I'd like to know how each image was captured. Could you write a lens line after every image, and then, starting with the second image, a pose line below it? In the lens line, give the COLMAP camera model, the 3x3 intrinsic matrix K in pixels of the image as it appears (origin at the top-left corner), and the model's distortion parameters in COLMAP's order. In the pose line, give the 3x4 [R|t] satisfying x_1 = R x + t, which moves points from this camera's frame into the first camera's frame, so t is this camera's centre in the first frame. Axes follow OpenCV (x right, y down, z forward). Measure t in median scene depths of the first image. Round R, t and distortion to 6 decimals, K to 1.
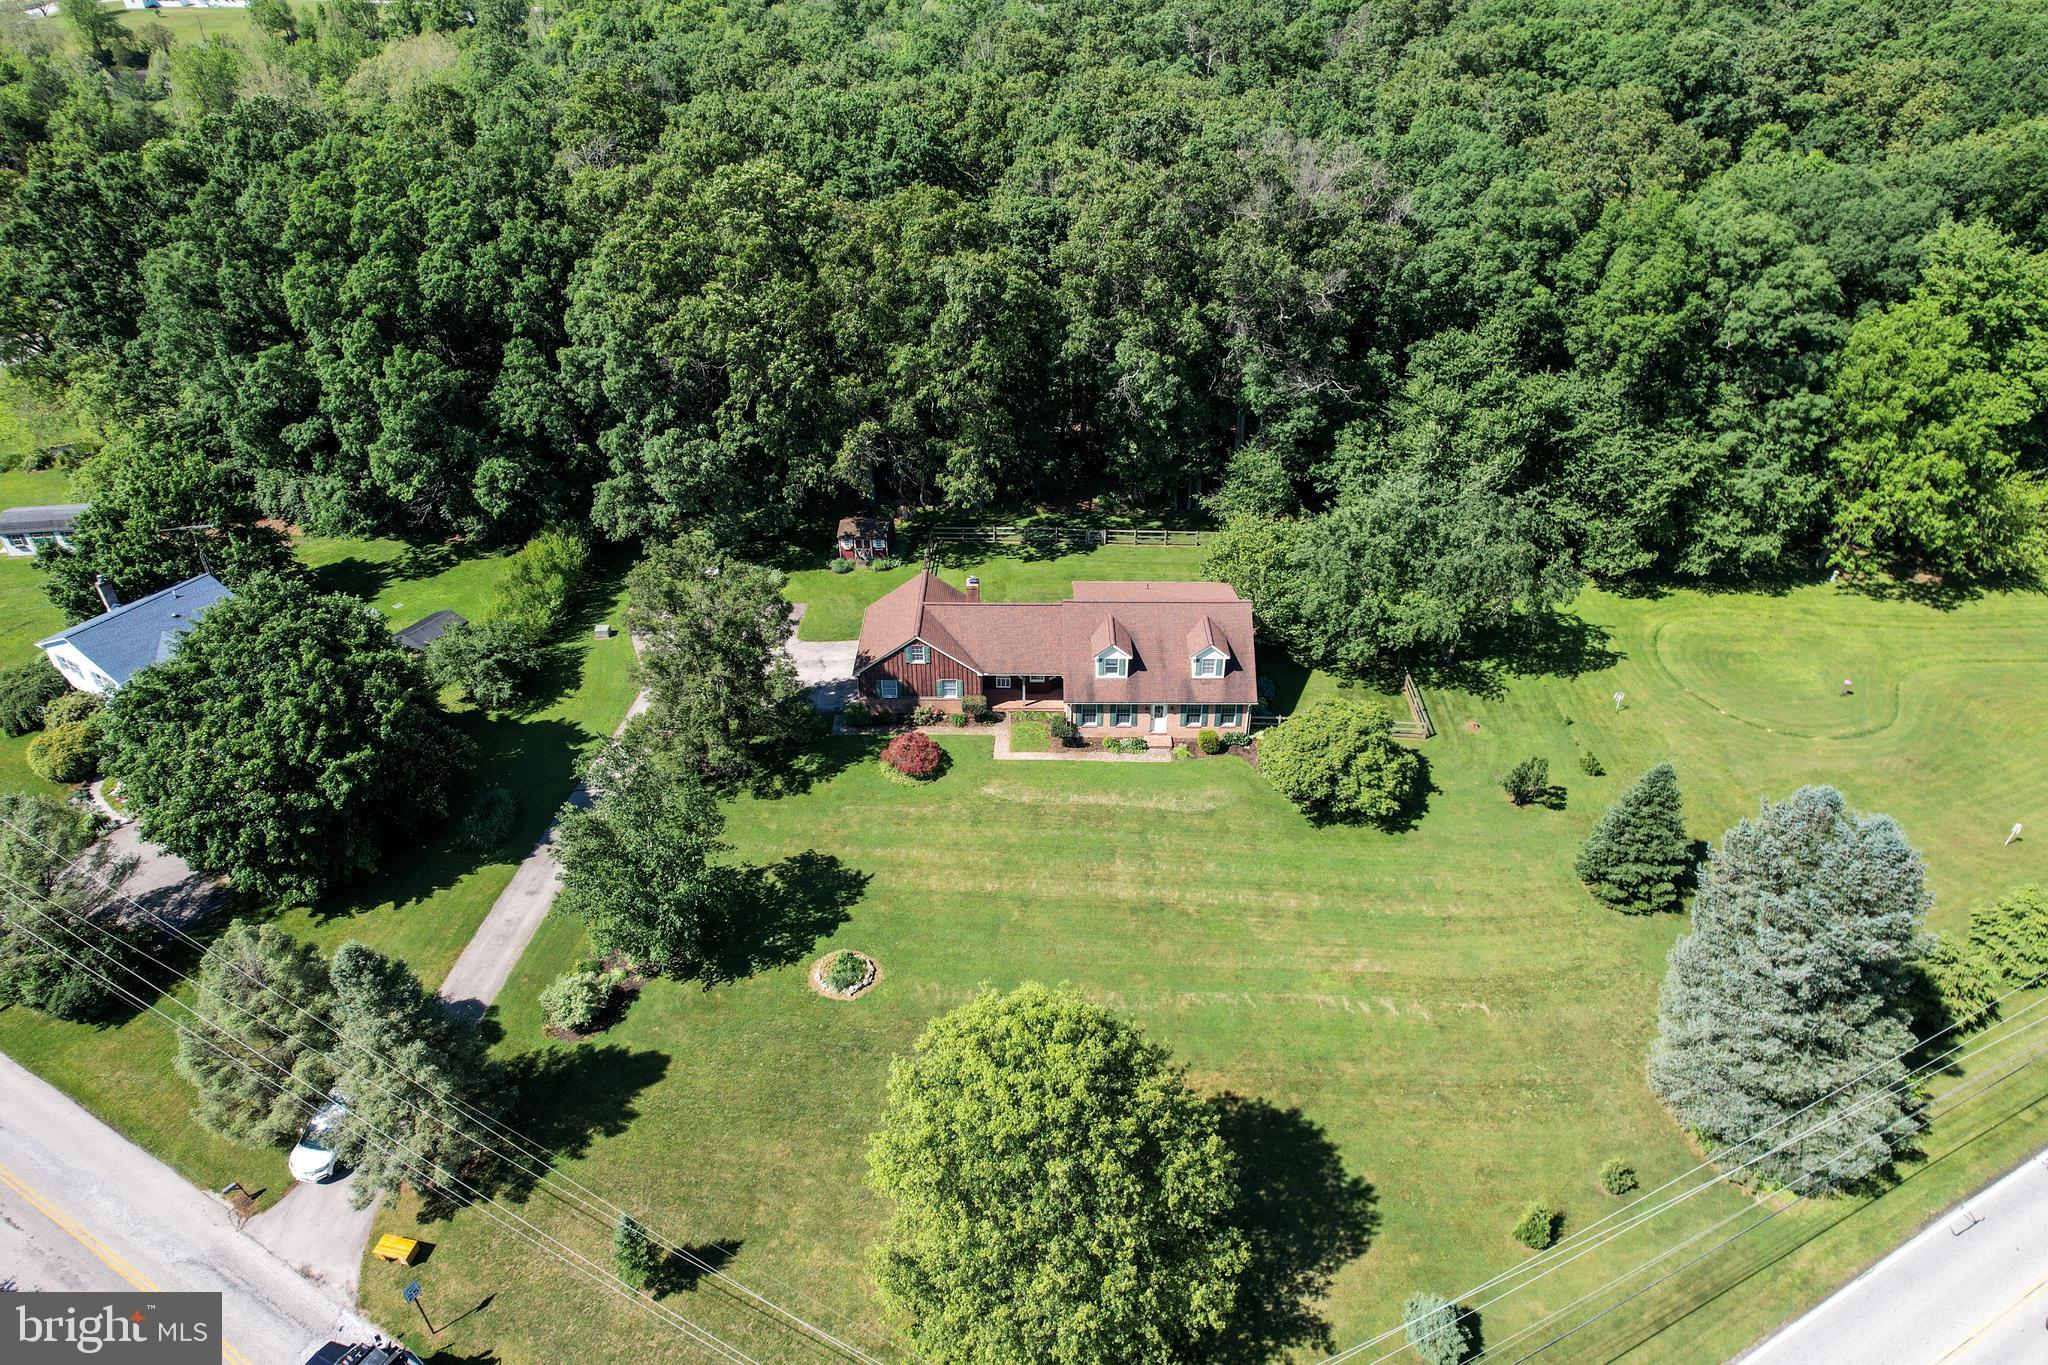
lens RADIAL K [[1328.2, 0, 1024.0], [0, 1328.2, 682.5], [0, 0, 1]] dist [-0.099001, 0.096640]
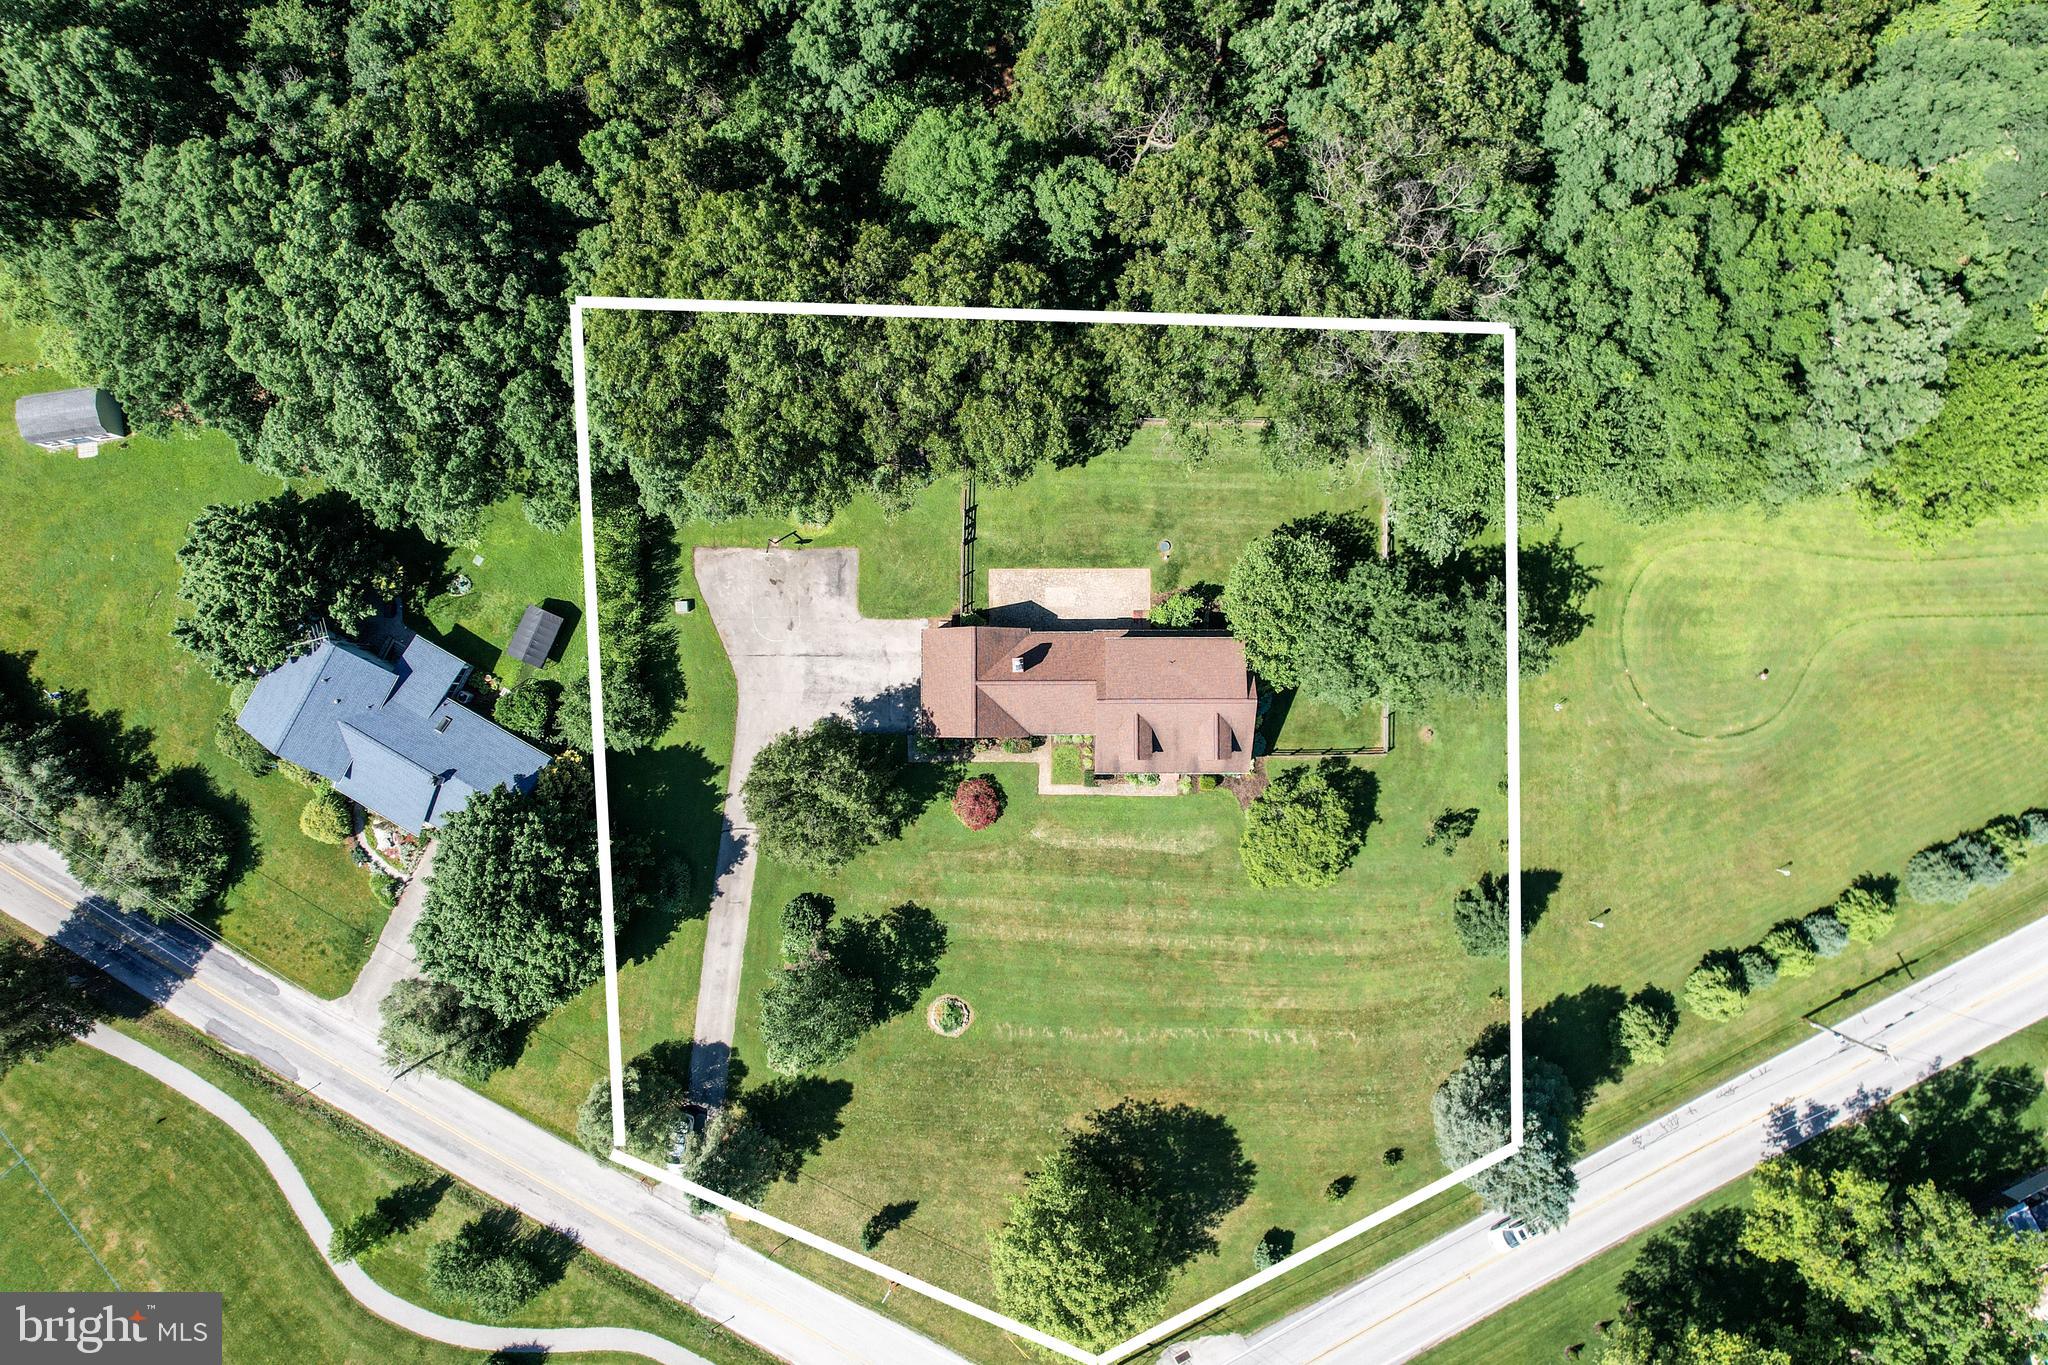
lens RADIAL K [[1328.2, 0, 1024.0], [0, 1328.2, 682.5], [0, 0, 1]] dist [-0.099001, 0.096640]
pose [[0.999951, -0.009844, 0.000671, -0.041979], [0.004999, 0.564095, 0.825695, -1.199849], [-0.008506, -0.825651, 0.564117, 0.414425]]
